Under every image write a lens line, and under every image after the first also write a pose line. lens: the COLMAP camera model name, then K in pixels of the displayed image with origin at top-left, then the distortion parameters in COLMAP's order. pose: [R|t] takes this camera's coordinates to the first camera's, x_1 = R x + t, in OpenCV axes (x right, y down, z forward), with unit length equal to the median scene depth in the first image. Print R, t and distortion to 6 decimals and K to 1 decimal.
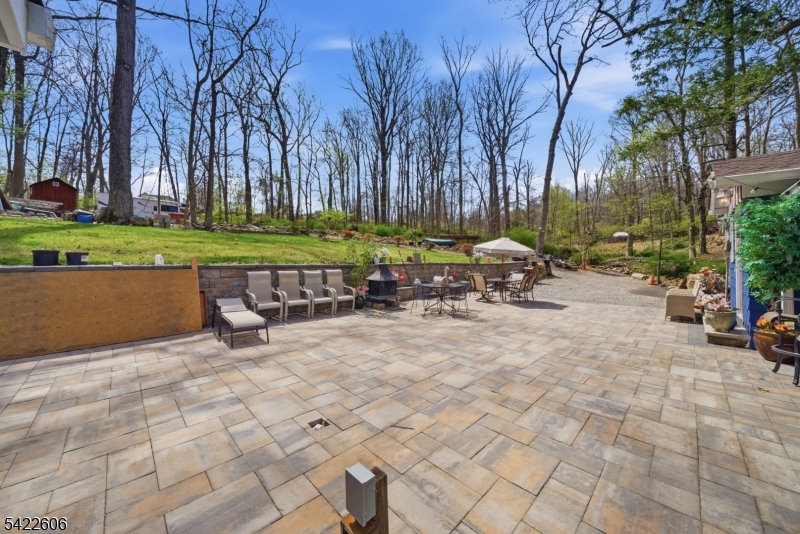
lens RADIAL K [[277.4, 0, 395.4], [0, 277.4, 262.6], [0, 0, 1]] dist [-0.001433, 0.000407]
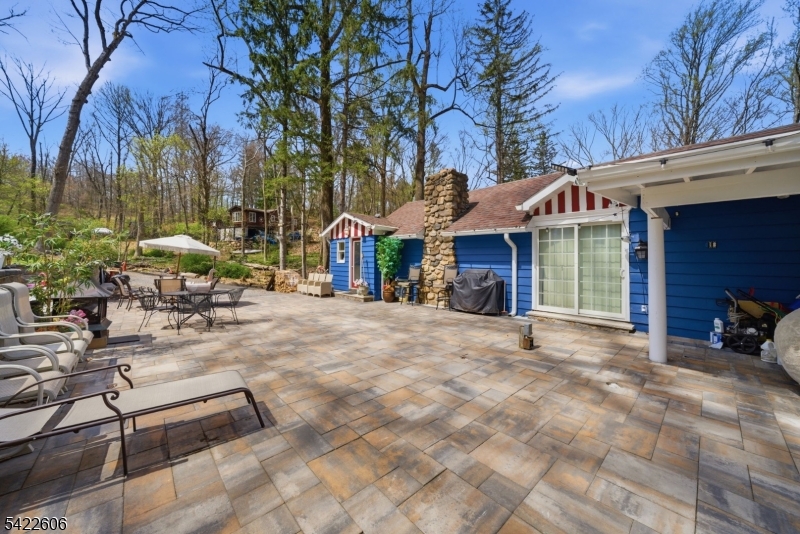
lens RADIAL K [[277.4, 0, 395.0], [0, 277.4, 263.8], [0, 0, 1]] dist [-0.001433, 0.000407]
pose [[0.075931, -0.005559, 0.997098, -1.670082], [0.001543, 0.999984, 0.005457, -0.019117], [-0.997112, 0.001124, 0.075939, 1.067354]]
